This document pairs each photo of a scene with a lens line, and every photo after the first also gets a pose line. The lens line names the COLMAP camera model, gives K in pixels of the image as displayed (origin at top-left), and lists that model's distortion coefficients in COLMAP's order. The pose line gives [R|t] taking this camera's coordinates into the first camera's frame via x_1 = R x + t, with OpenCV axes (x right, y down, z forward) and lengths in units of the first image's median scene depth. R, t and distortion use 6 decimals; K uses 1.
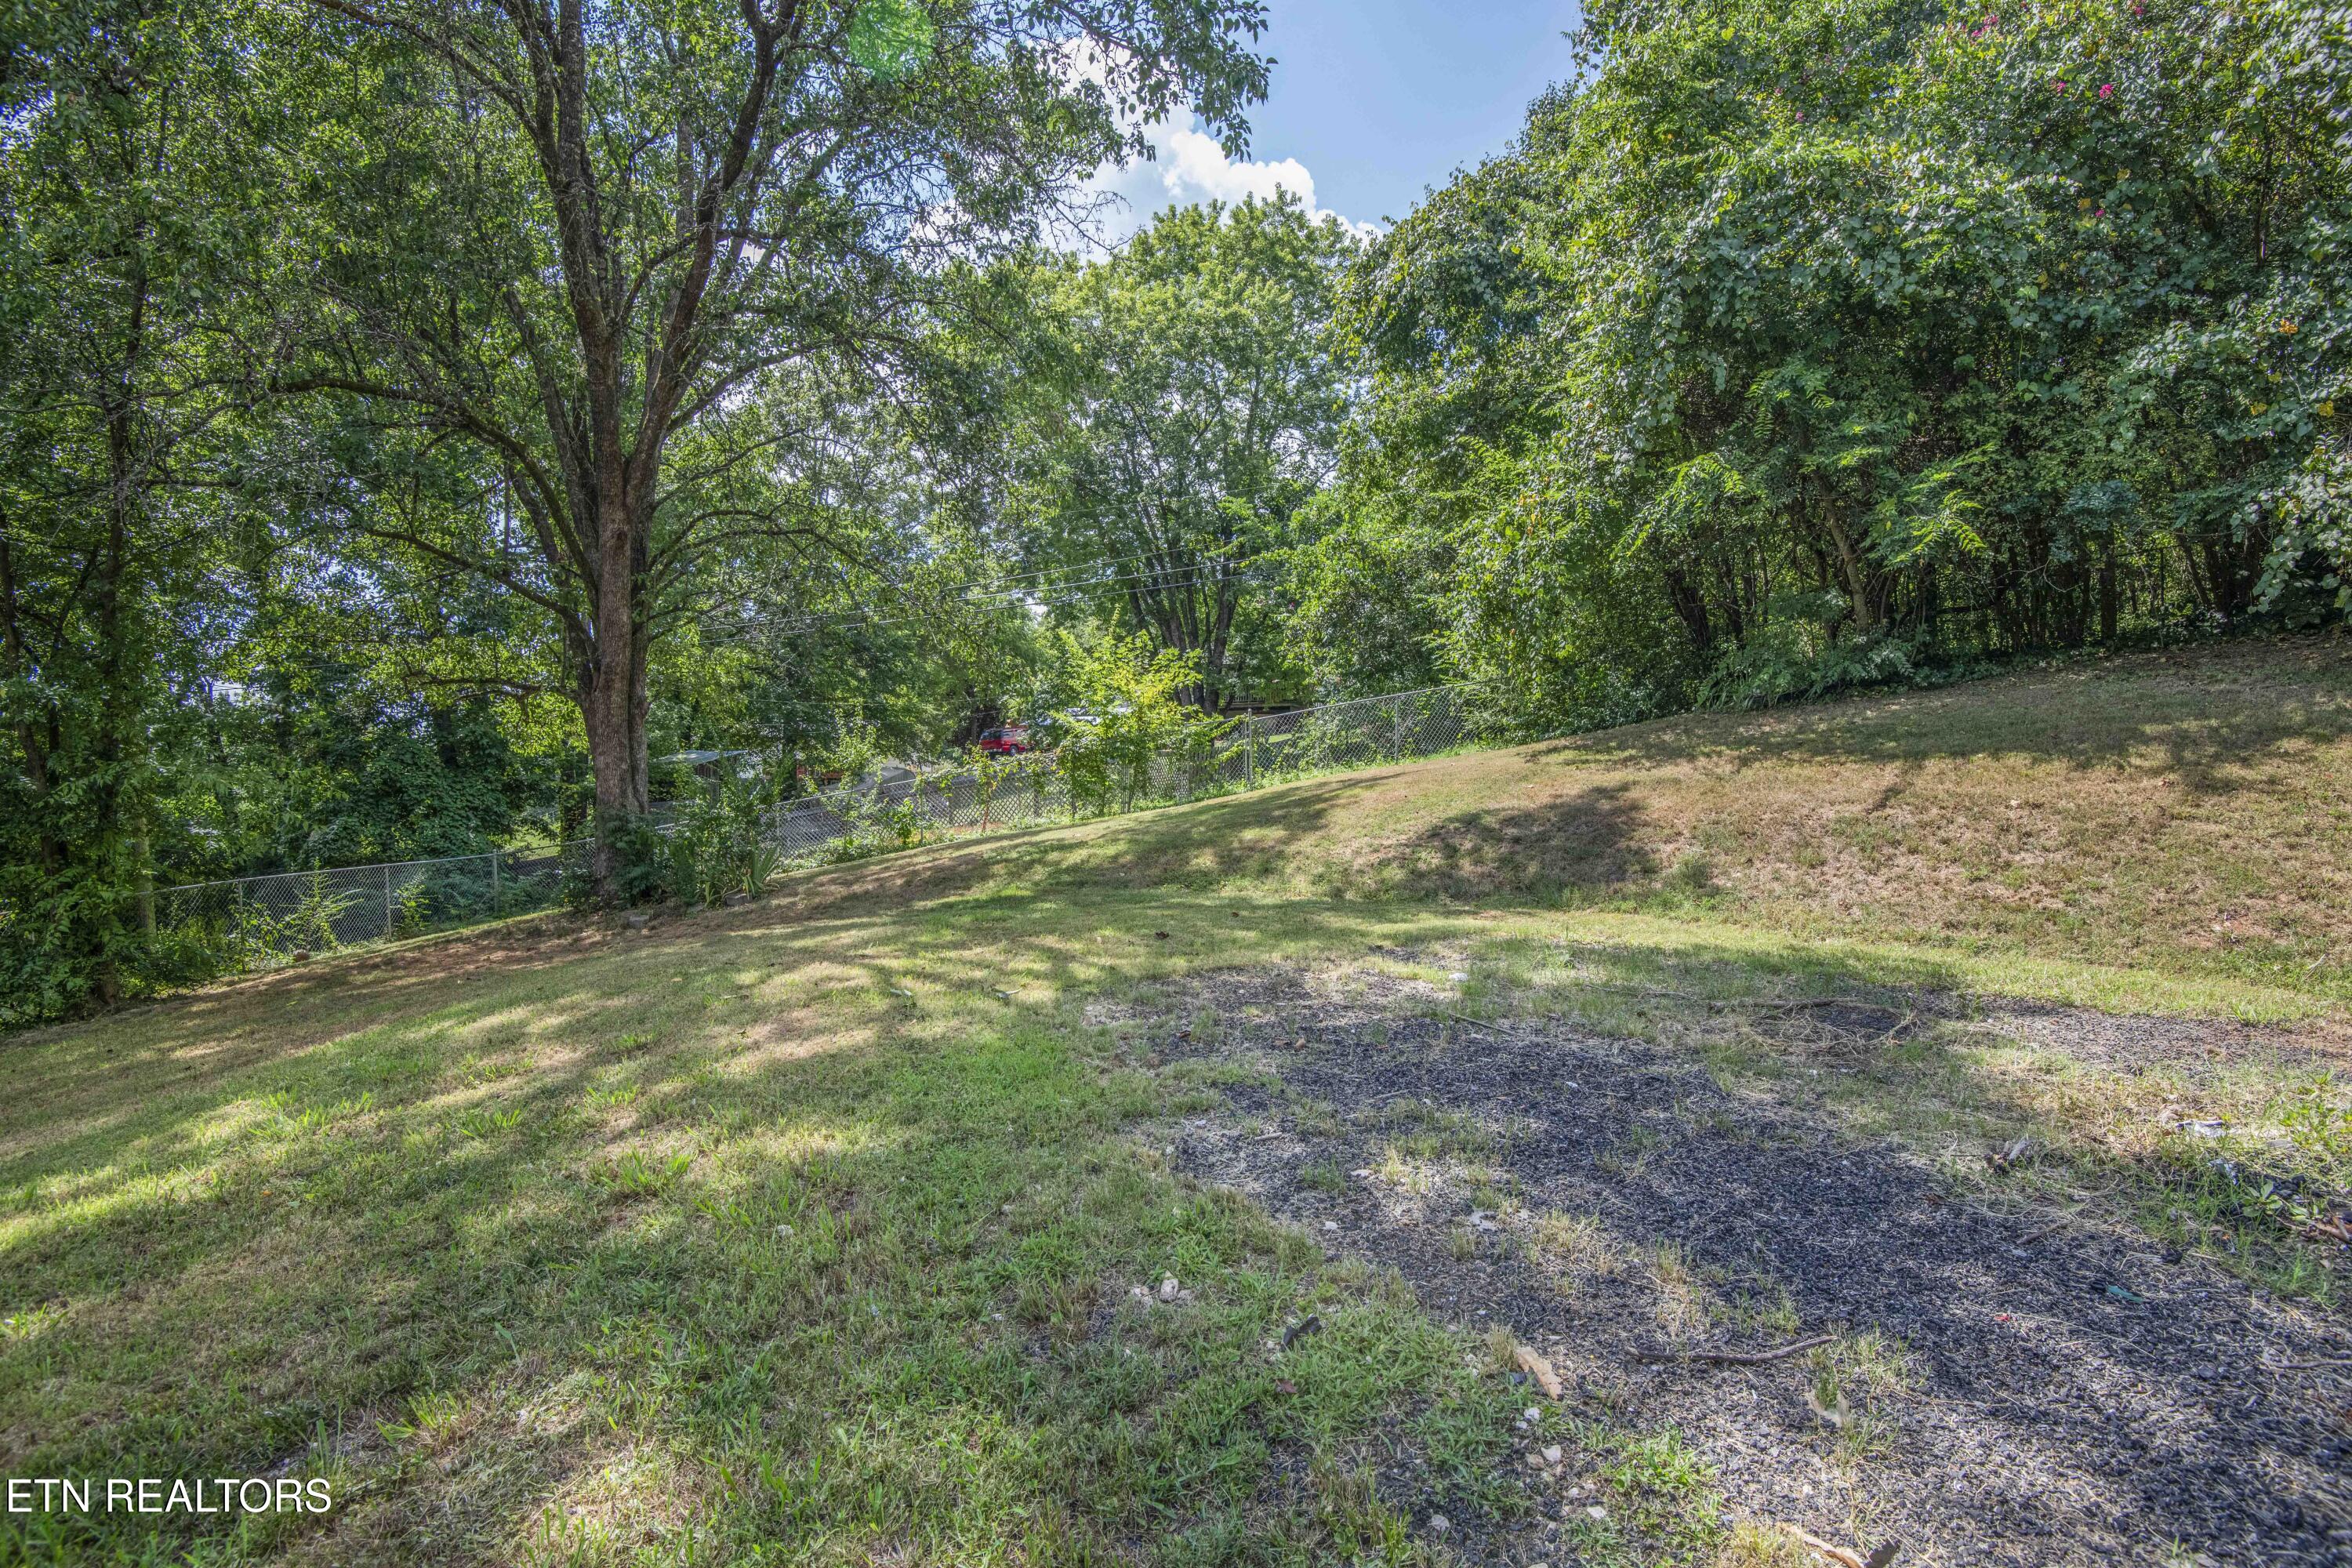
lens RADIAL K [[1085.5, 0, 1181.3], [0, 1085.5, 779.8], [0, 0, 1]] dist [-0.014829, -0.013614]
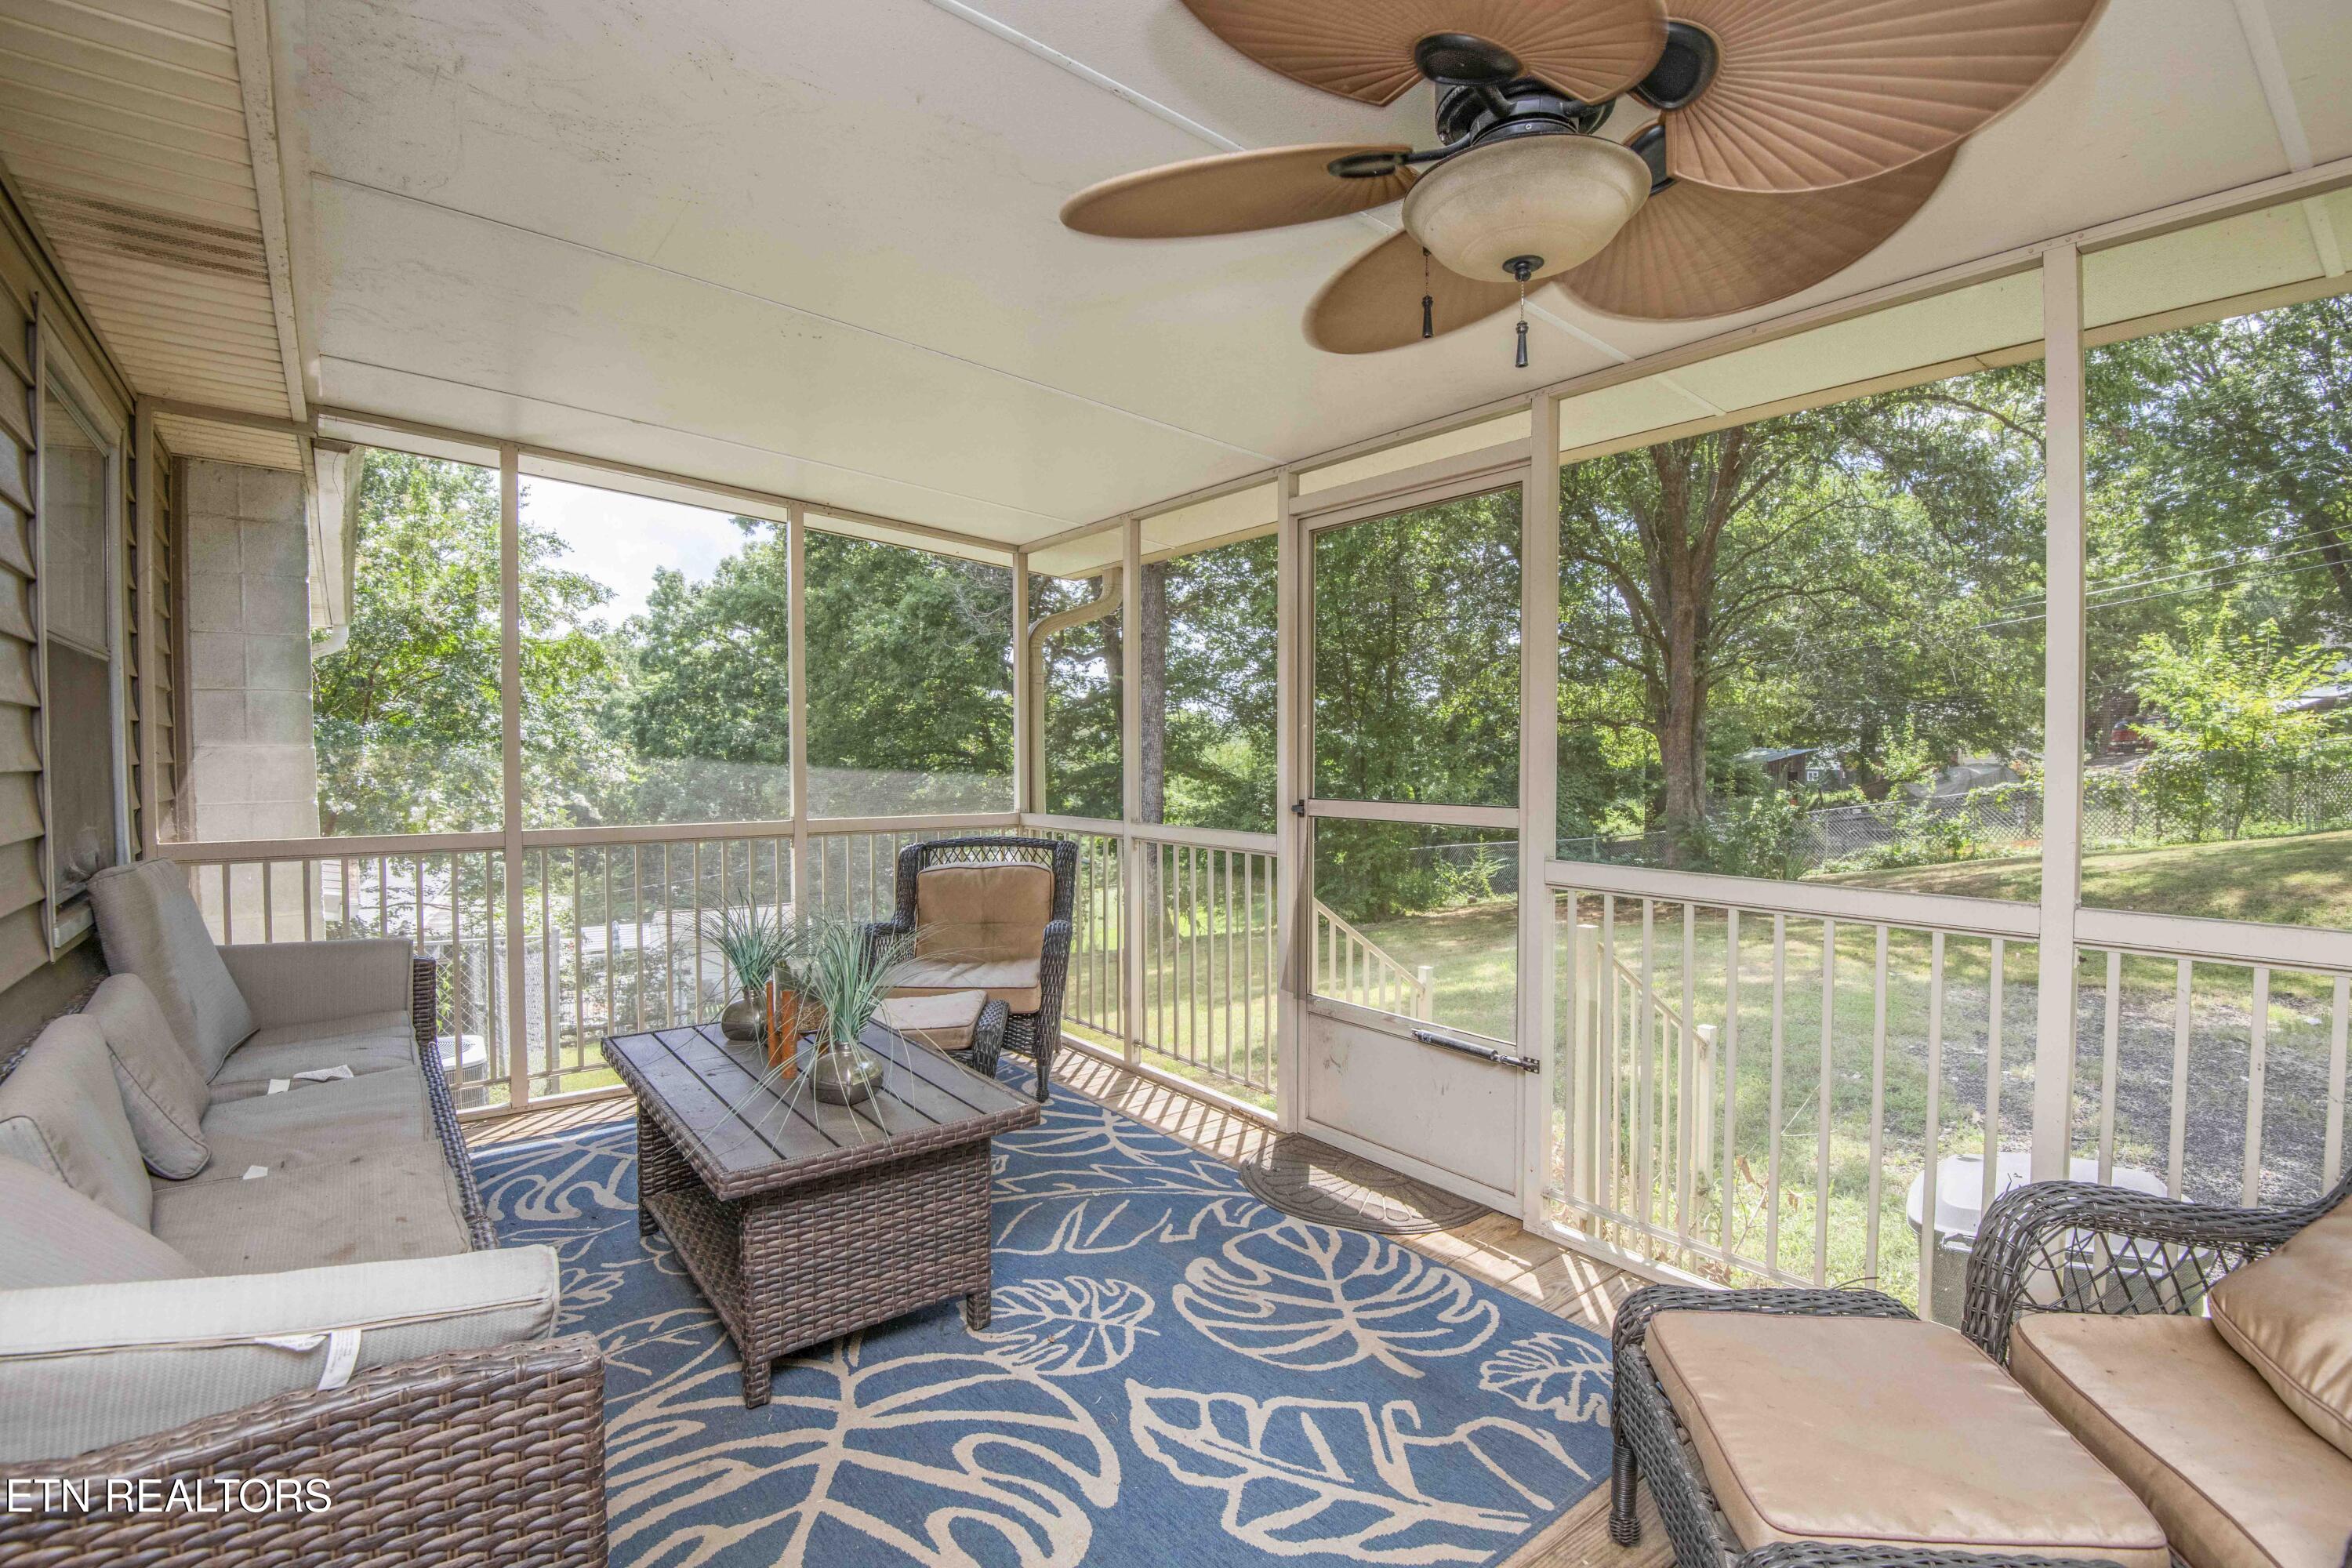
lens RADIAL K [[1085.5, 0, 1181.3], [0, 1085.5, 779.8], [0, 0, 1]] dist [-0.014829, -0.013614]
pose [[0.598618, 0.023360, -0.800694, 0.126394], [-0.010101, 0.999715, 0.021615, -0.028398], [0.800971, -0.004851, 0.598683, -0.211536]]
